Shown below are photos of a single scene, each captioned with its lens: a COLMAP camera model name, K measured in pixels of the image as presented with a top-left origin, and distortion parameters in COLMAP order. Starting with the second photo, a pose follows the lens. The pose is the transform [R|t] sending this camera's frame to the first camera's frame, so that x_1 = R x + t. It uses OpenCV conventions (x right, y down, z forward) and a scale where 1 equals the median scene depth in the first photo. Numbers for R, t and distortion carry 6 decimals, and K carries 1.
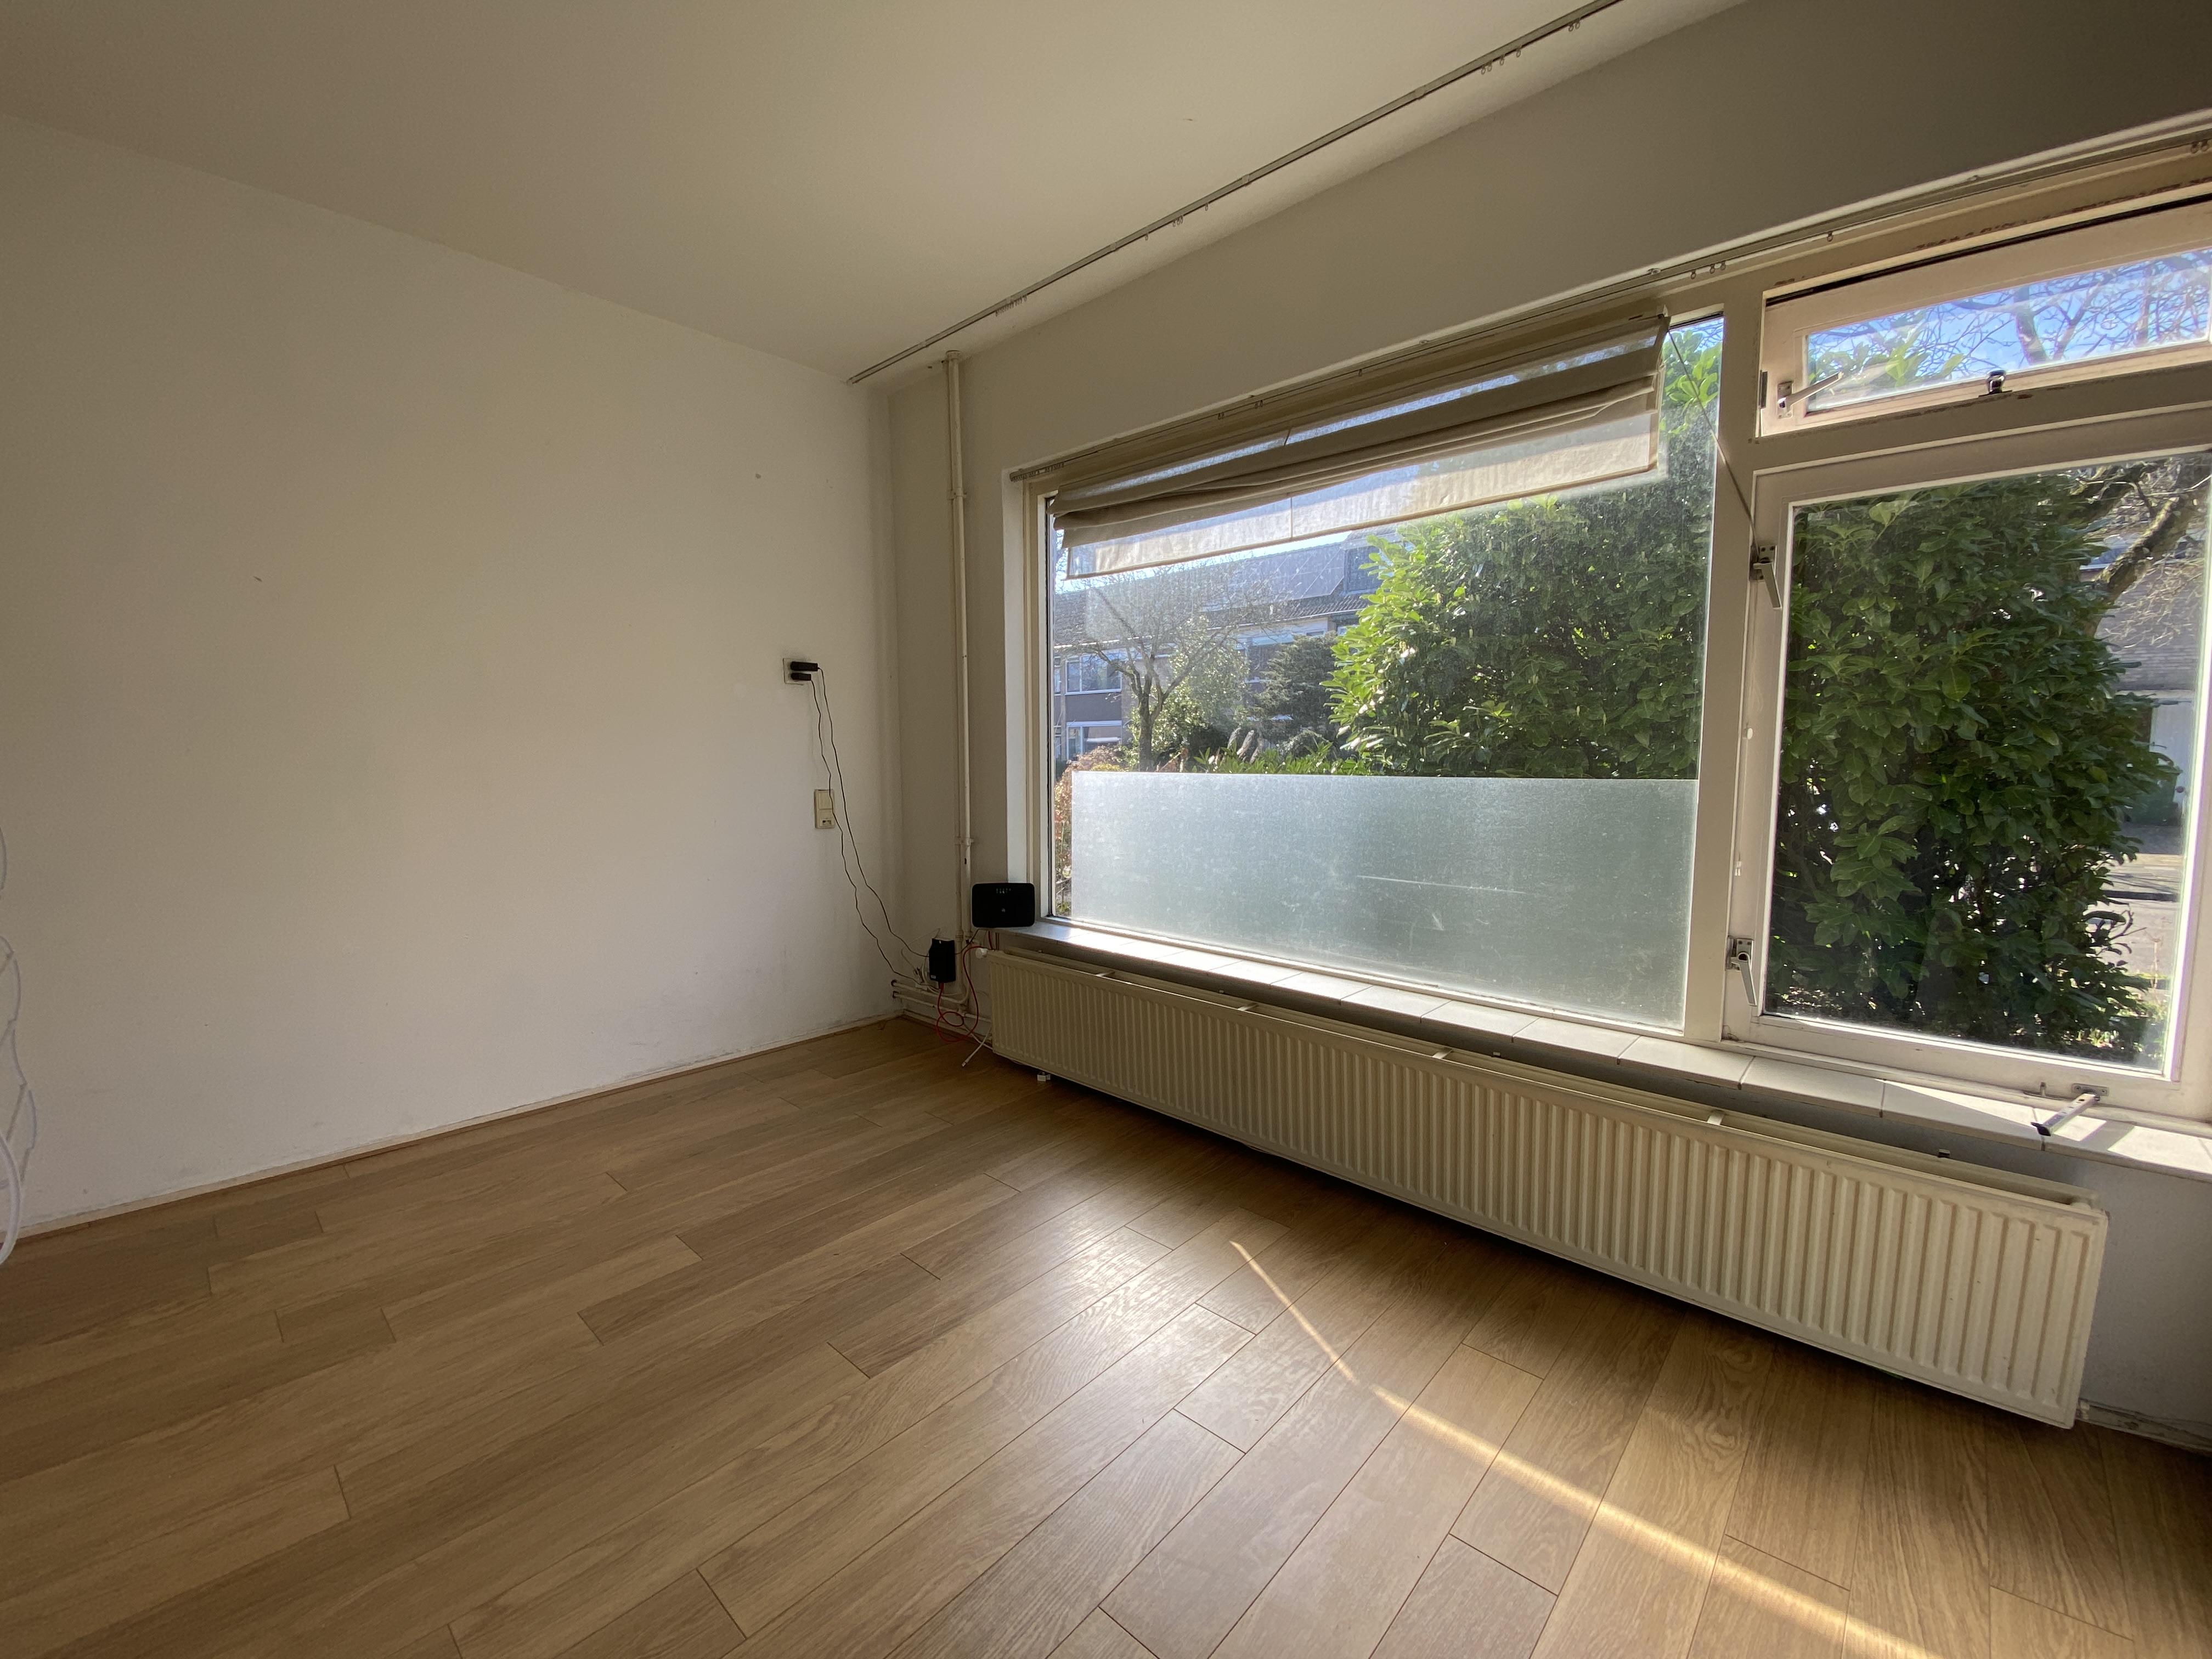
lens RADIAL K [[891.4, 0, 1111.4], [0, 891.4, 836.4], [0, 0, 1]] dist [0.045403, -0.022293]
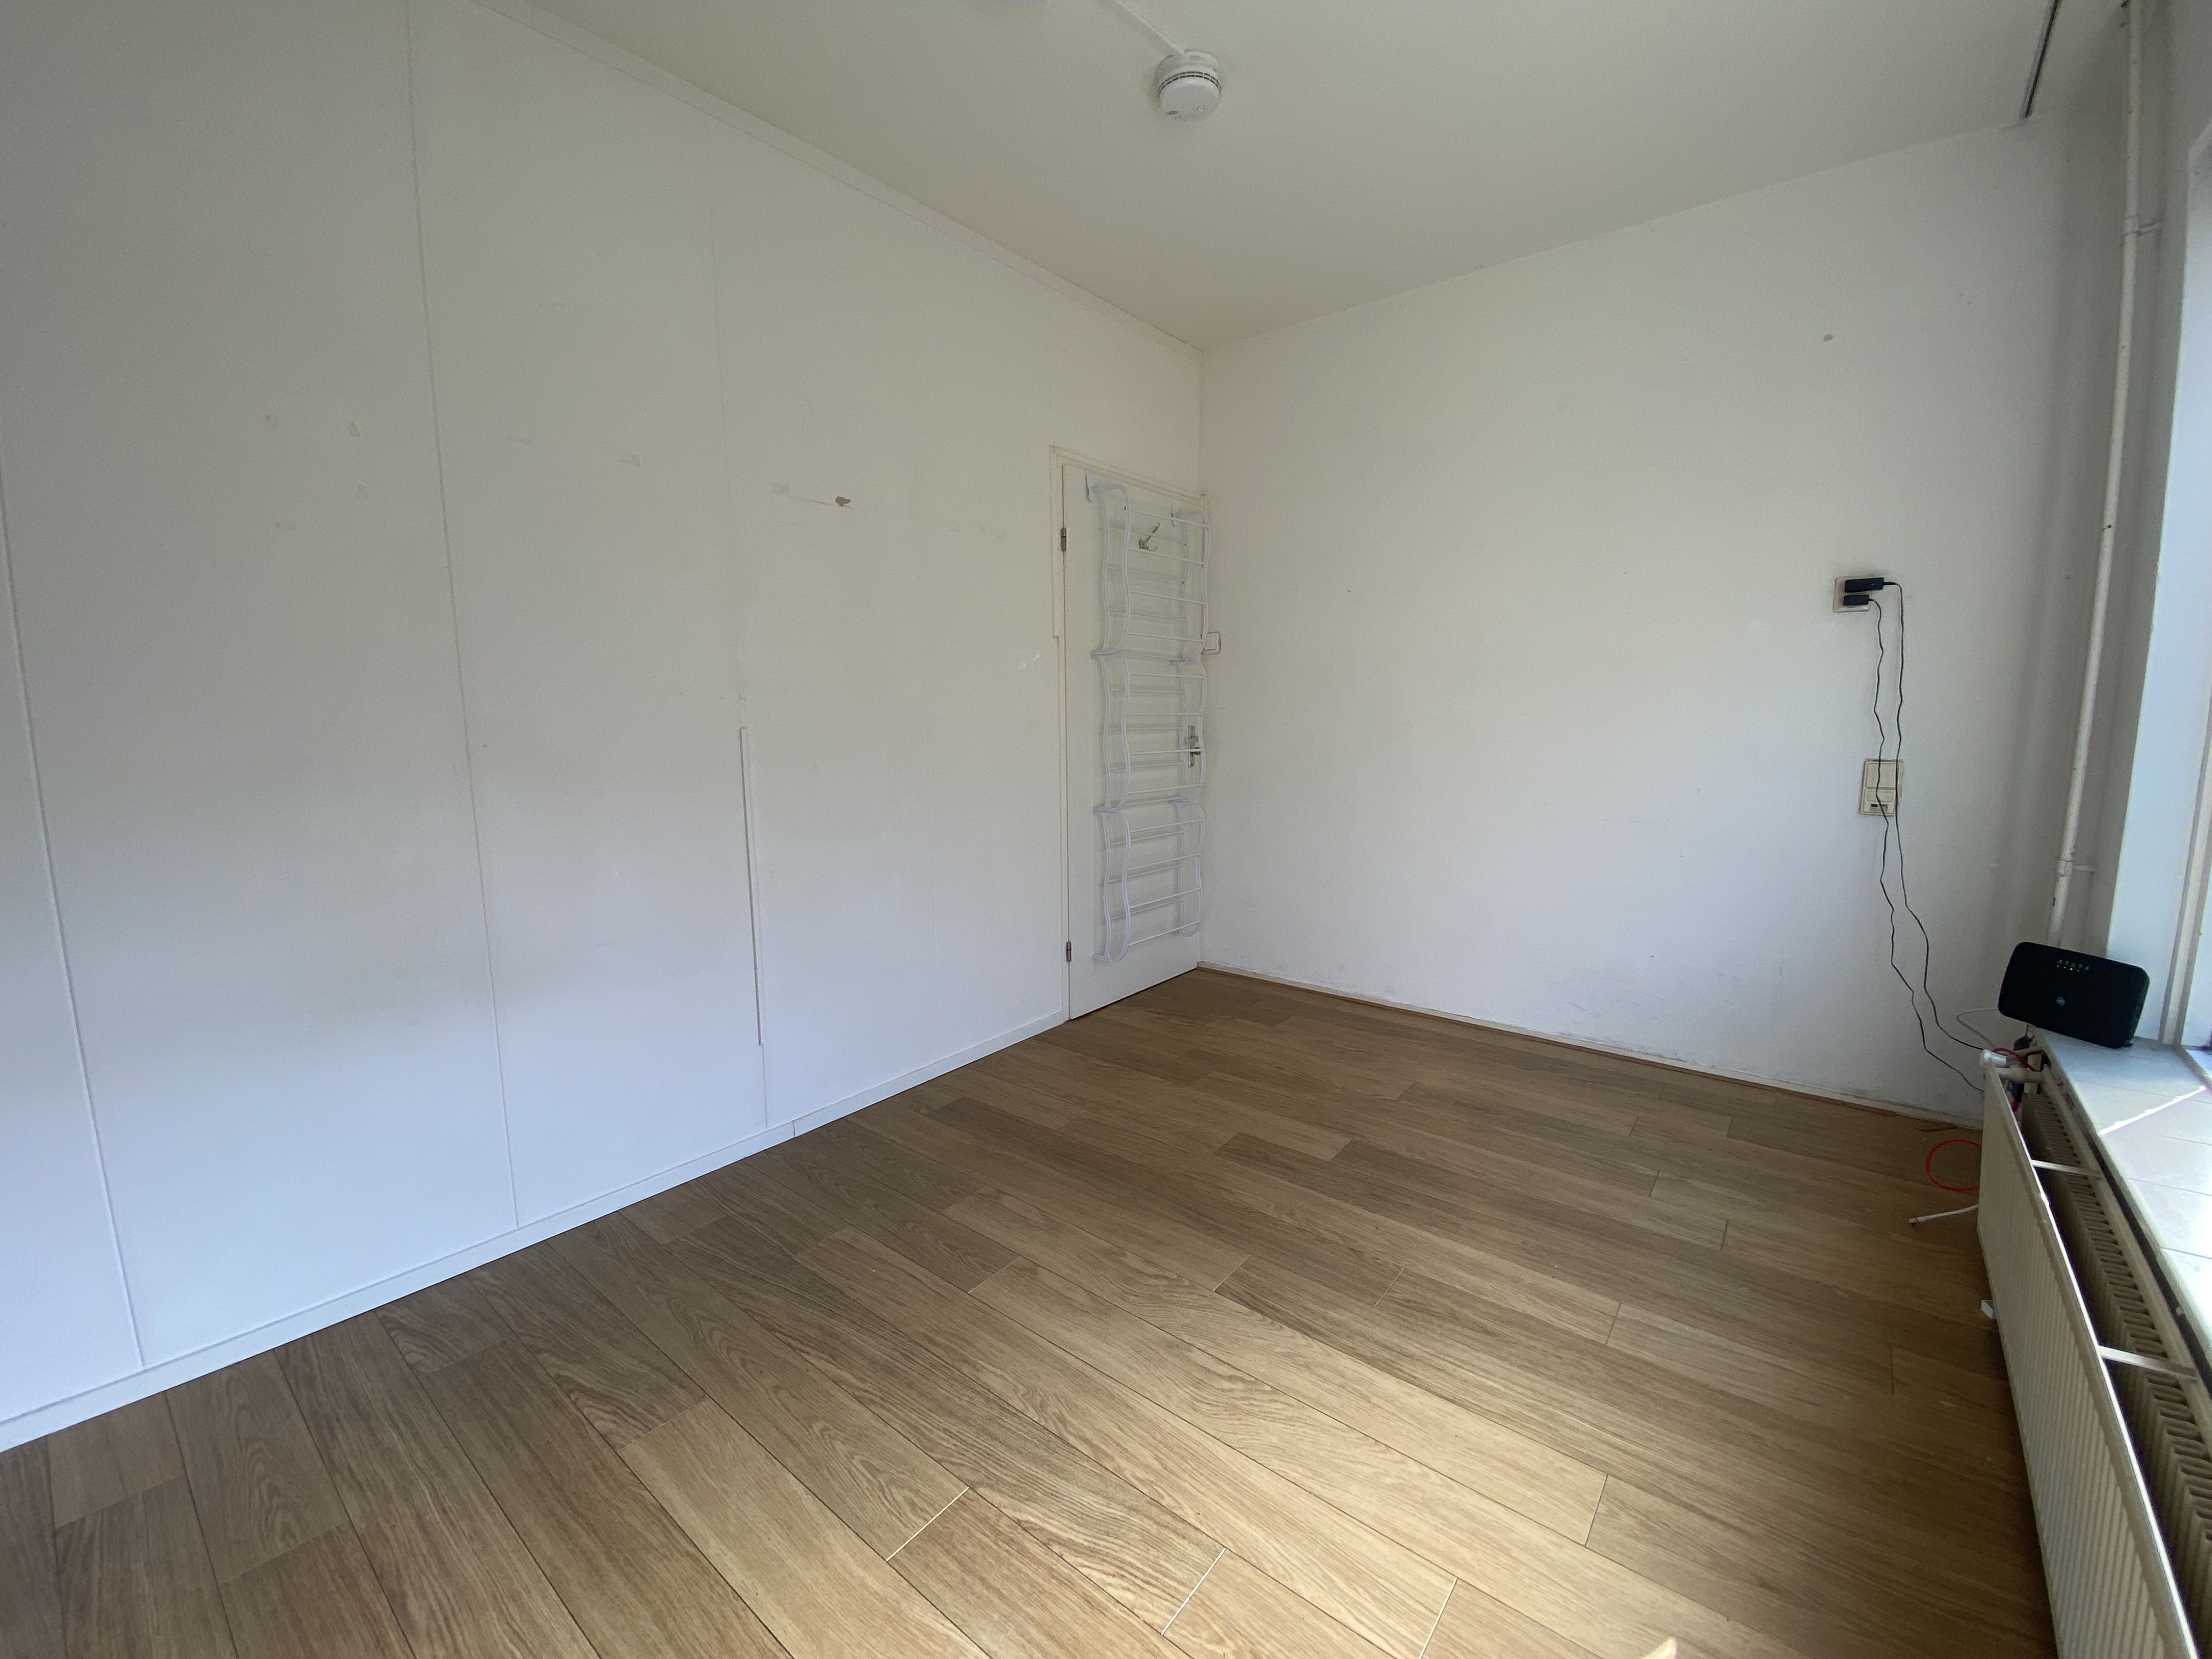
lens RADIAL K [[891.4, 0, 1111.4], [0, 891.4, 836.4], [0, 0, 1]] dist [0.045403, -0.022293]
pose [[0.078228, 0.141446, -0.986850, 0.495518], [-0.088964, 0.986925, 0.134405, -0.052048], [0.992958, 0.077280, 0.089789, 0.512075]]
